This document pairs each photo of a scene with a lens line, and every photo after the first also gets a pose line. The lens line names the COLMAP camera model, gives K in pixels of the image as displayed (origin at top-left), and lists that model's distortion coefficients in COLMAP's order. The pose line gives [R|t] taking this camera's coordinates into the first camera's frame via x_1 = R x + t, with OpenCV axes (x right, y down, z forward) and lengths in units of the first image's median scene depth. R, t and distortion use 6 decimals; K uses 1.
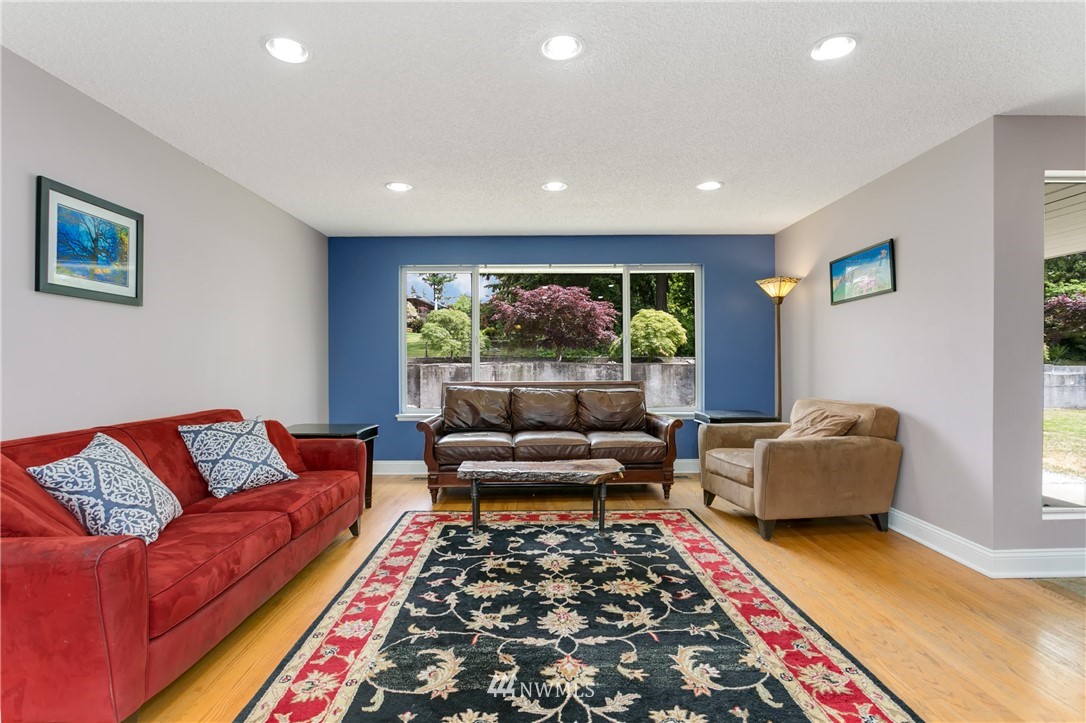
lens RADIAL K [[525.0, 0, 541.9], [0, 525.0, 363.6], [0, 0, 1]] dist [-0.016160, -0.000455]
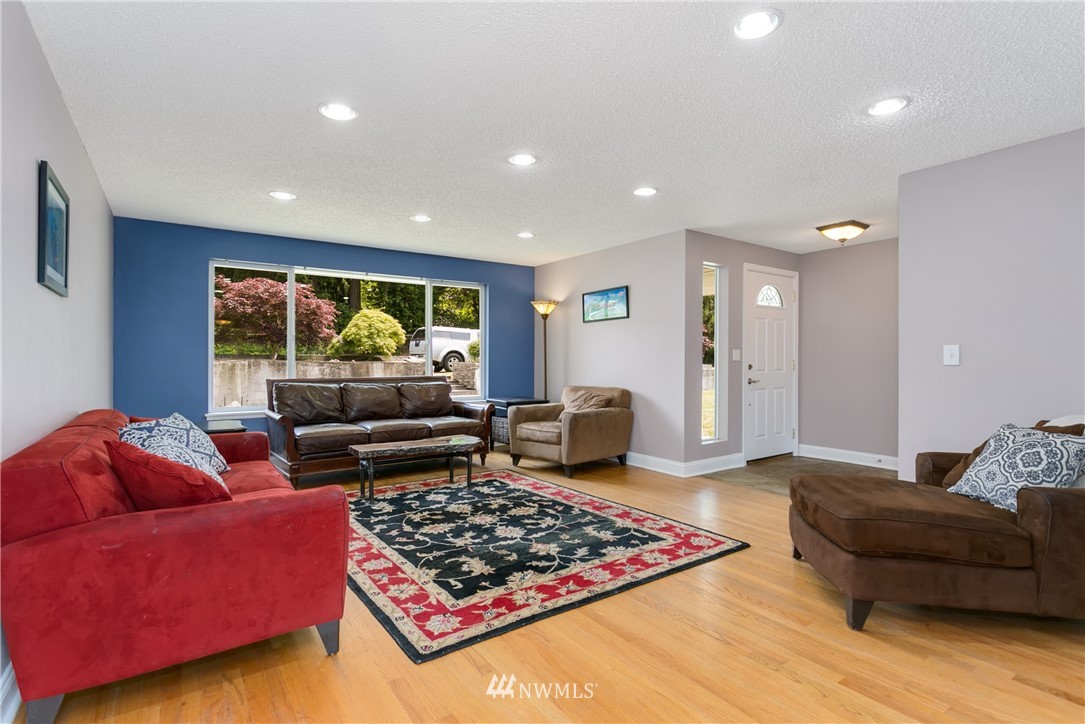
lens RADIAL K [[524.5, 0, 539.5], [0, 524.5, 360.4], [0, 0, 1]] dist [-0.016160, -0.000455]
pose [[0.820787, 0.006061, 0.571203, -0.575391], [-0.003712, 0.999979, -0.005277, 0.004652], [-0.571223, 0.002211, 0.820792, -0.221911]]
